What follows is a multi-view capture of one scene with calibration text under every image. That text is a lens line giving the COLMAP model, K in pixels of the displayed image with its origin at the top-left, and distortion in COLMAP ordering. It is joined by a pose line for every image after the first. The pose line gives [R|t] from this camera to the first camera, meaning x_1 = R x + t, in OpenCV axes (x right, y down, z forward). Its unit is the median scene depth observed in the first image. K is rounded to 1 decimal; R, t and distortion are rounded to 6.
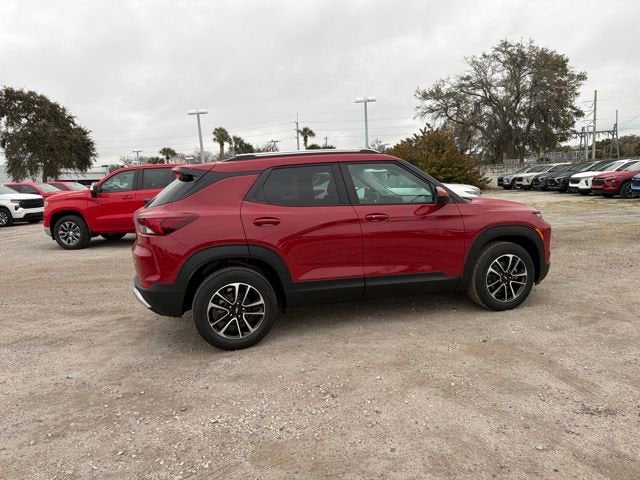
lens RADIAL K [[445.7, 0, 315.6], [0, 445.7, 247.5], [0, 0, 1]] dist [0.079326, -0.112471]
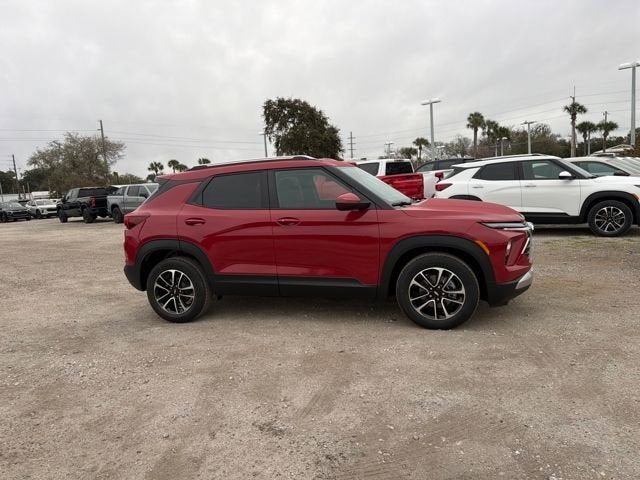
lens RADIAL K [[445.7, 0, 315.6], [0, 445.7, 247.5], [0, 0, 1]] dist [0.079326, -0.112471]
pose [[0.844344, 0.068336, -0.531425, 0.679123], [-0.054506, 0.997643, 0.041686, -0.047196], [0.533021, -0.006231, 0.846079, 0.118778]]
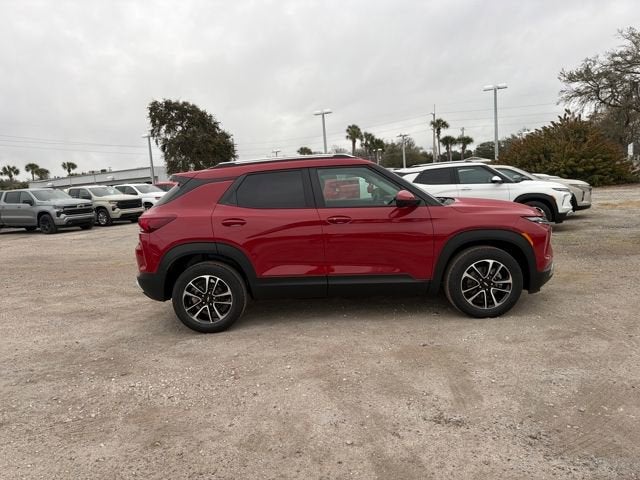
lens RADIAL K [[445.7, 0, 315.6], [0, 445.7, 247.5], [0, 0, 1]] dist [0.079326, -0.112471]
pose [[0.954852, 0.030486, -0.295513, 0.353189], [-0.027284, 0.999516, 0.014953, -0.014509], [0.295826, -0.006215, 0.955222, -0.018293]]
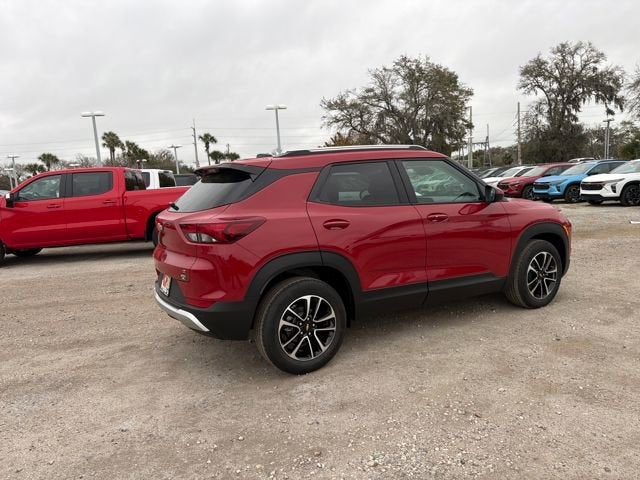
lens RADIAL K [[445.7, 0, 315.6], [0, 445.7, 247.5], [0, 0, 1]] dist [0.079326, -0.112471]
pose [[0.974866, -0.036593, 0.219766, -0.286636], [0.040450, 0.999096, -0.013076, -0.001744], [-0.219089, 0.021637, 0.975465, 0.121753]]
